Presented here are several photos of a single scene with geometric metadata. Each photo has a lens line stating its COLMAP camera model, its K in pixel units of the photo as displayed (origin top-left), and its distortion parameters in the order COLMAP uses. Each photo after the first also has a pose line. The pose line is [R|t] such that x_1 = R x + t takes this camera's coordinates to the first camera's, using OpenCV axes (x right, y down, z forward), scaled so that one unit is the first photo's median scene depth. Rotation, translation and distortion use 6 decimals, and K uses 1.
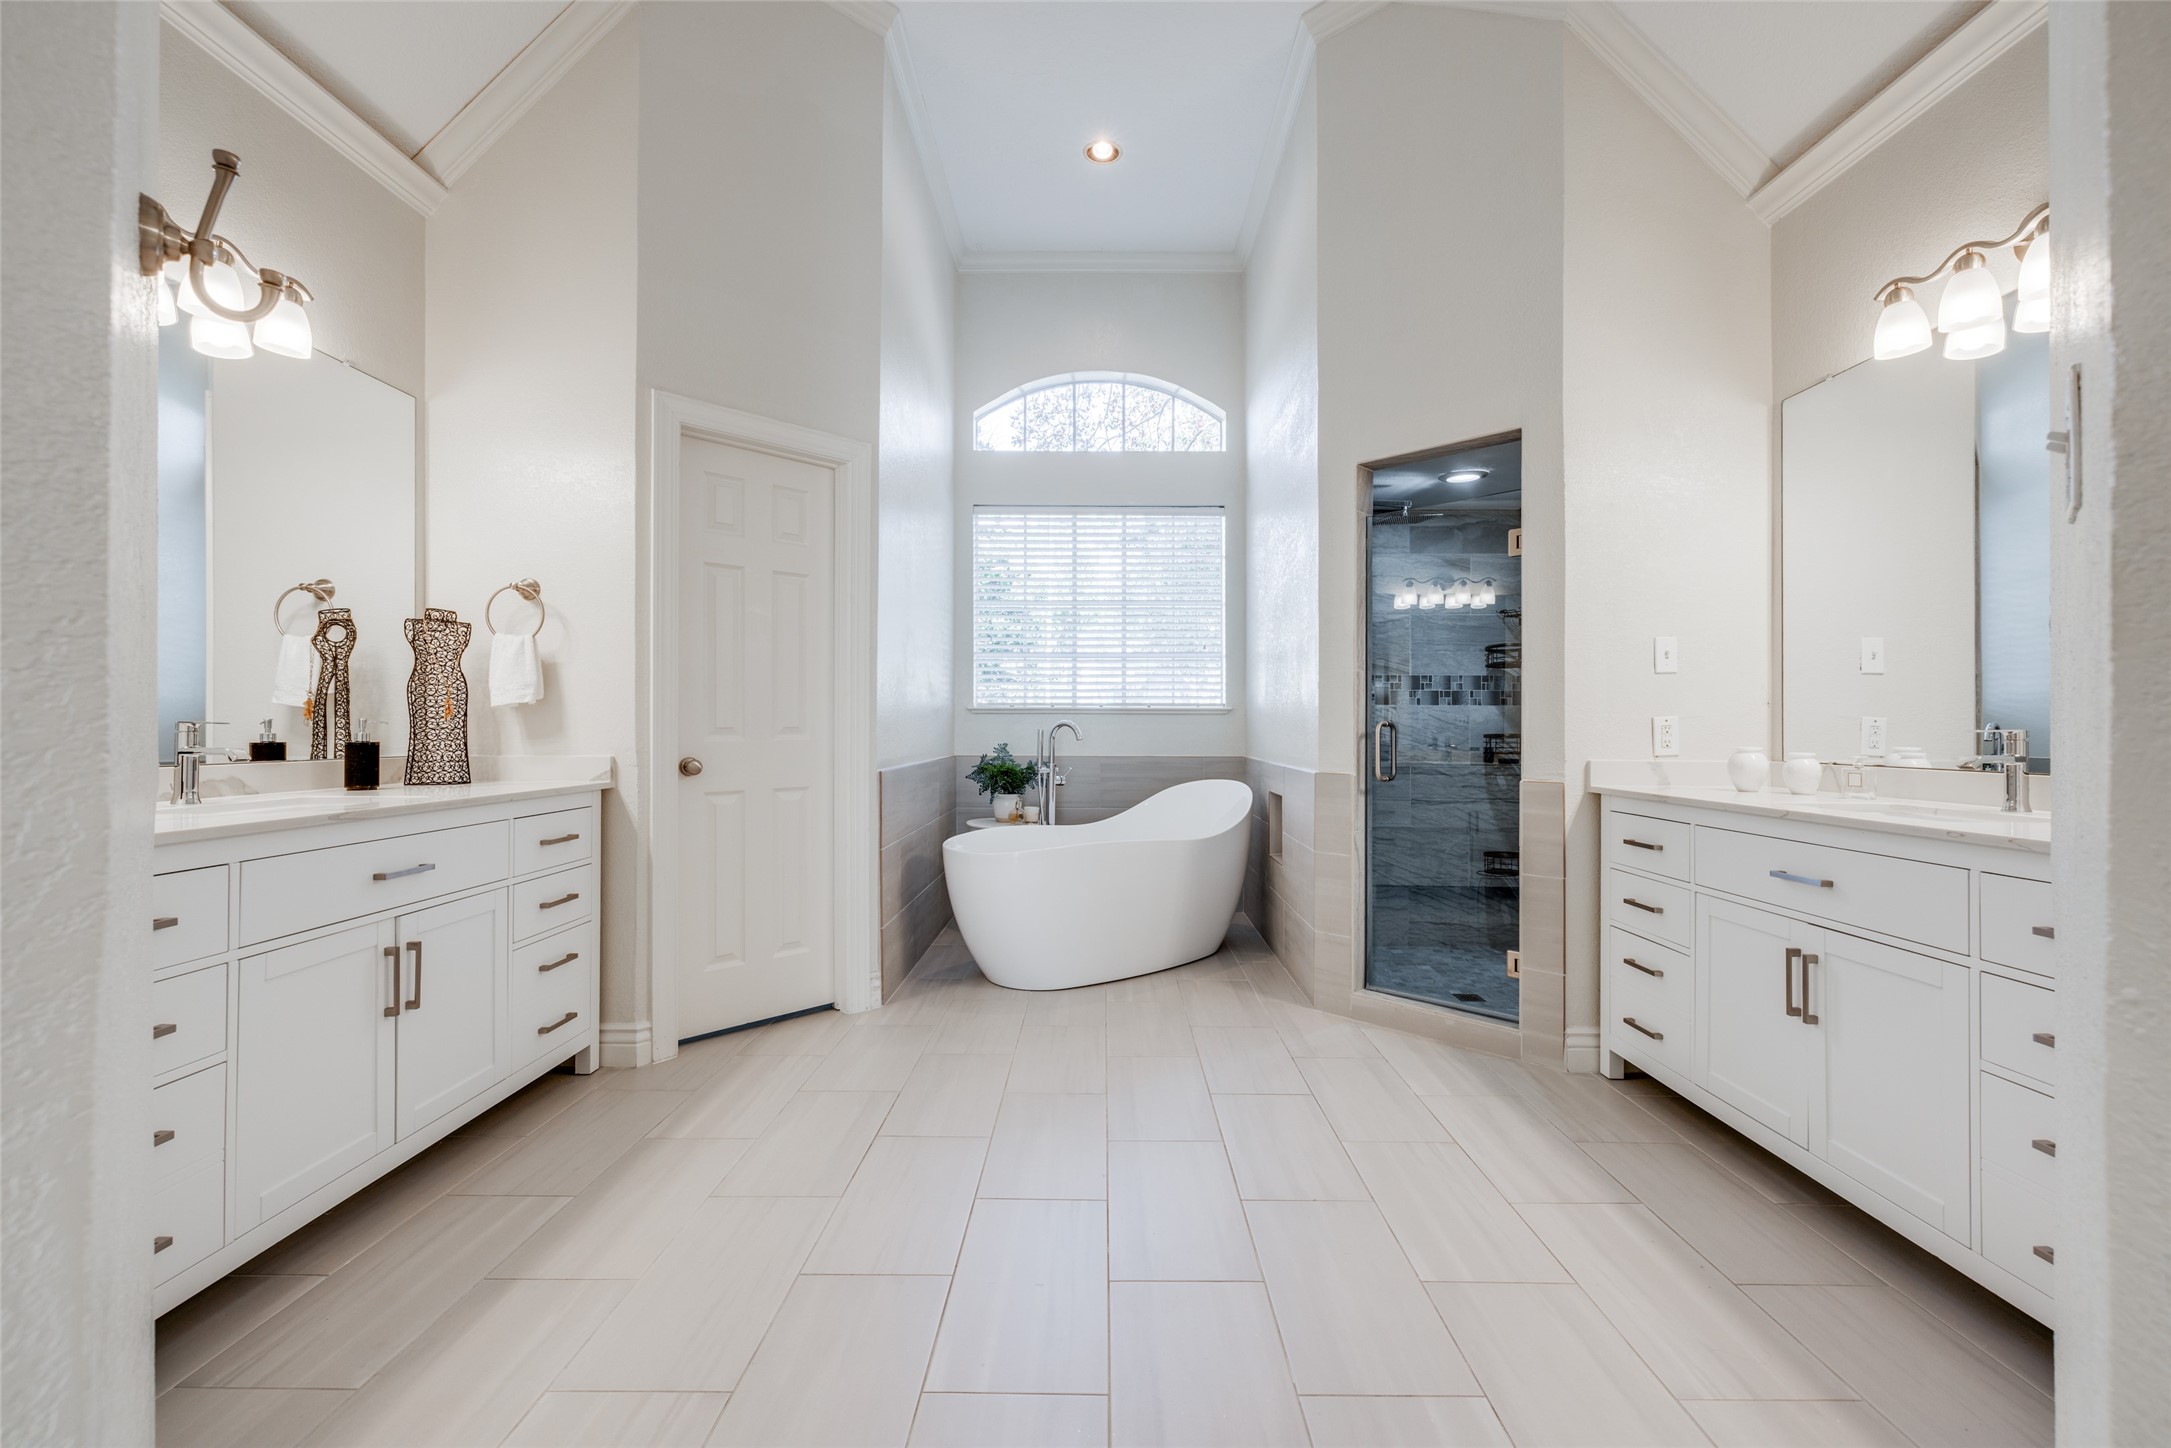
lens RADIAL K [[908.7, 0, 1085.4], [0, 908.7, 722.5], [0, 0, 1]] dist [0.000881, 0.000063]
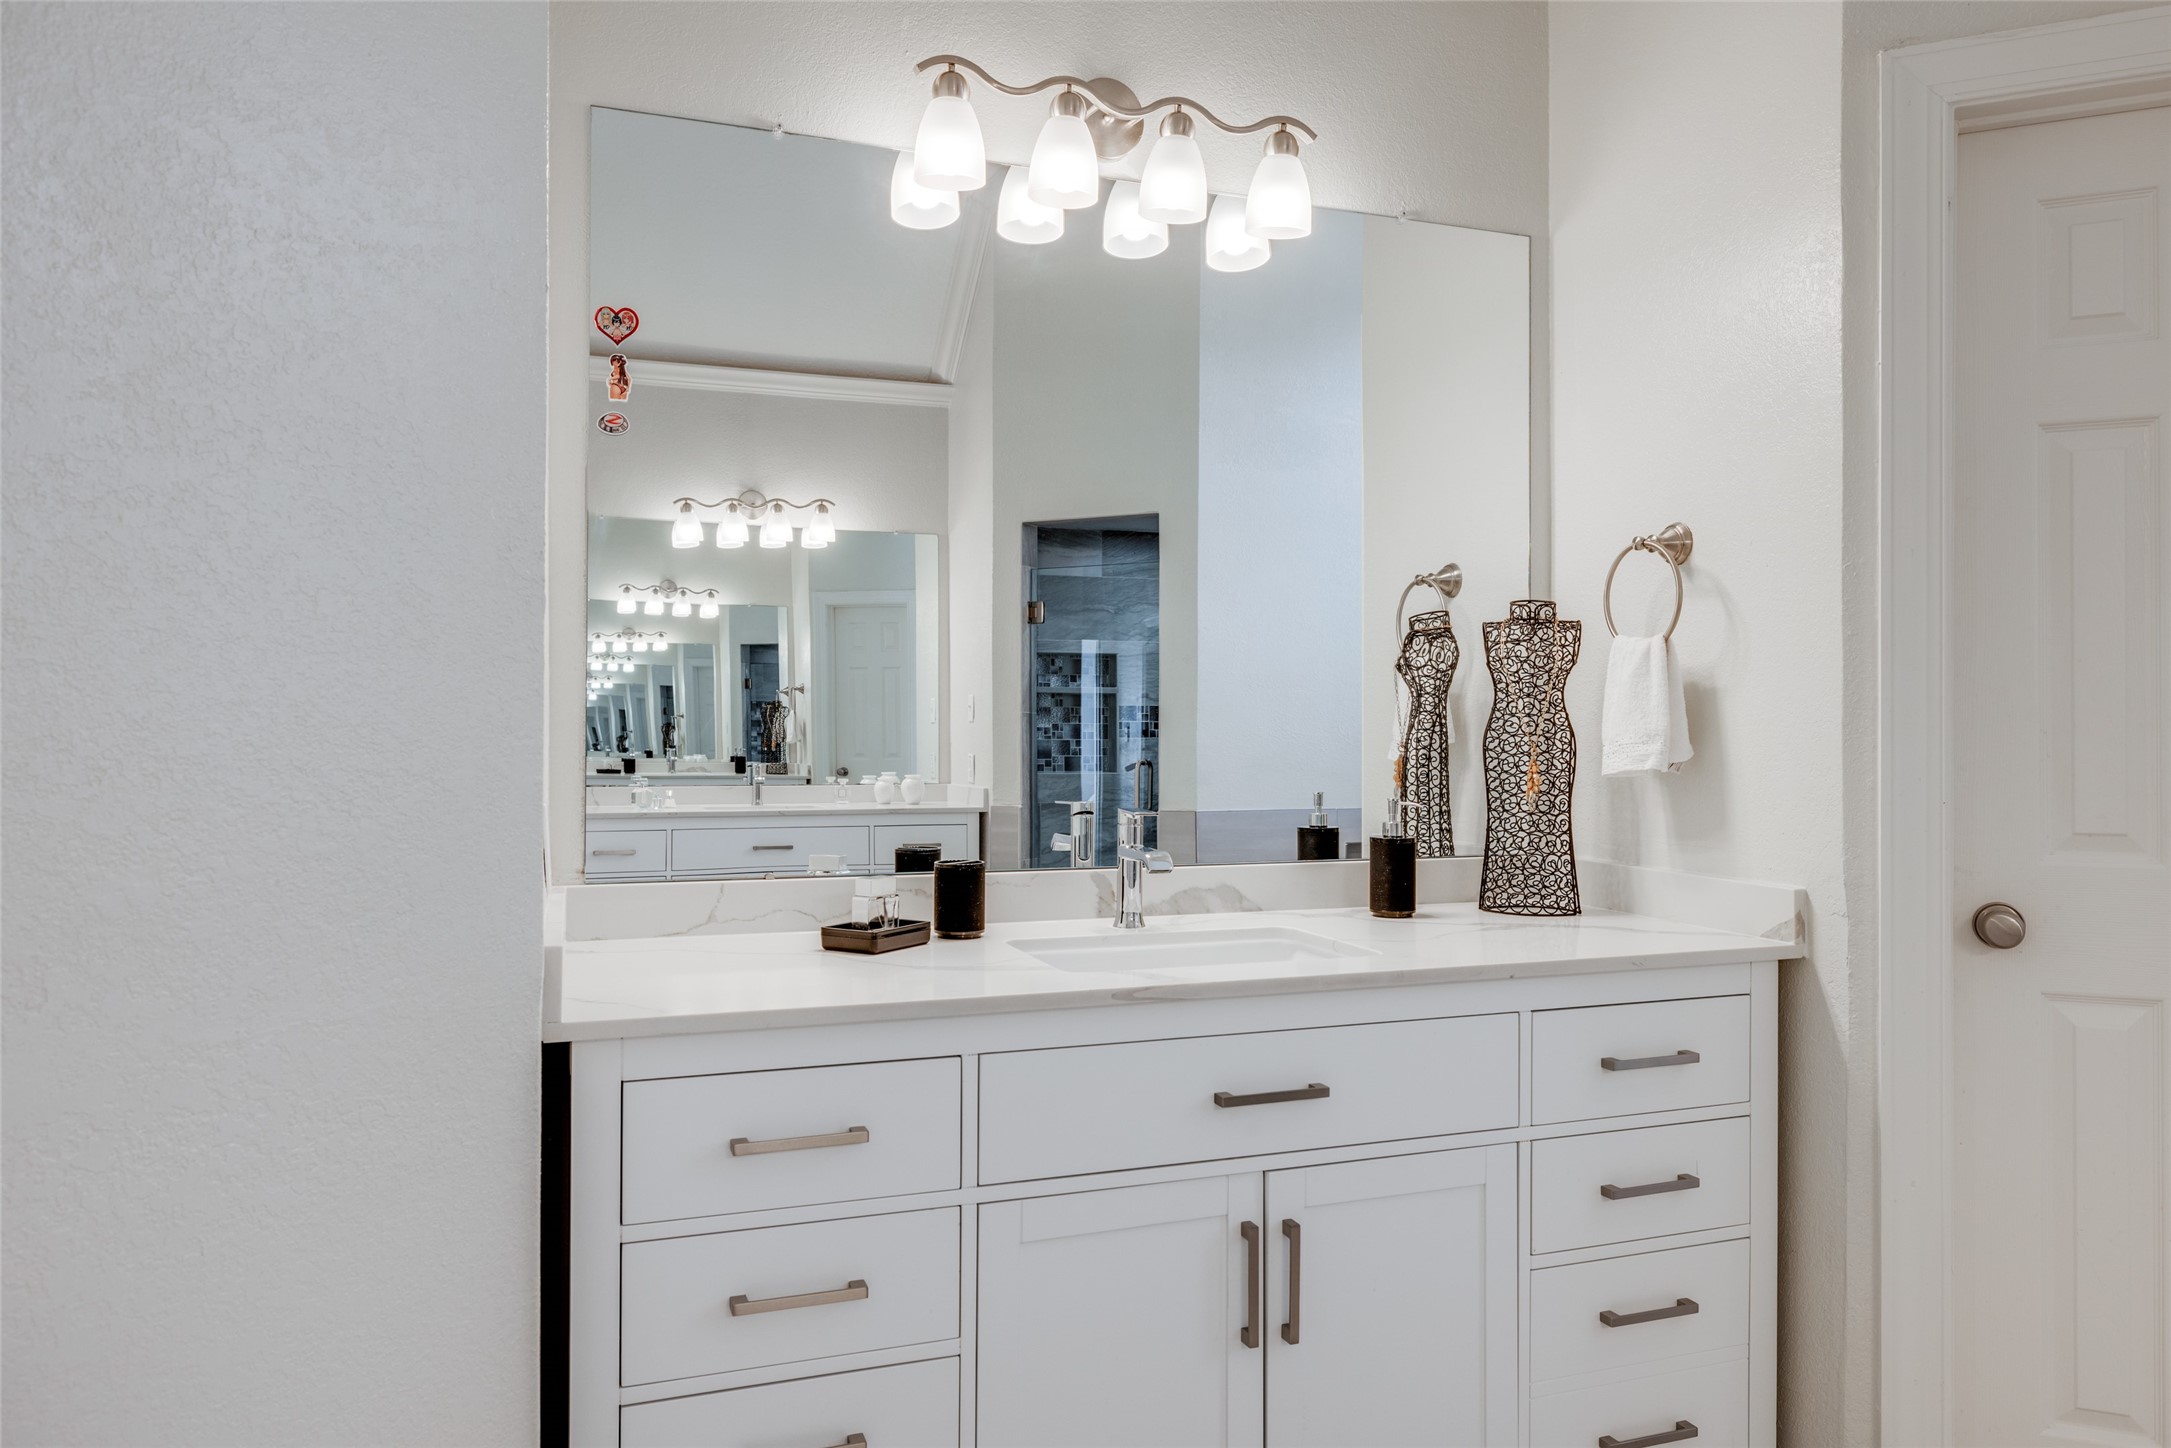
lens RADIAL K [[1518.8, 0, 1084.5], [0, 1518.8, 717.2], [0, 0, 1]] dist [-0.009541, -0.001605]
pose [[0.356404, -0.005457, -0.934316, 0.065912], [0.002501, 0.999985, -0.004886, -0.047599], [0.934329, -0.000596, 0.356412, 0.398881]]
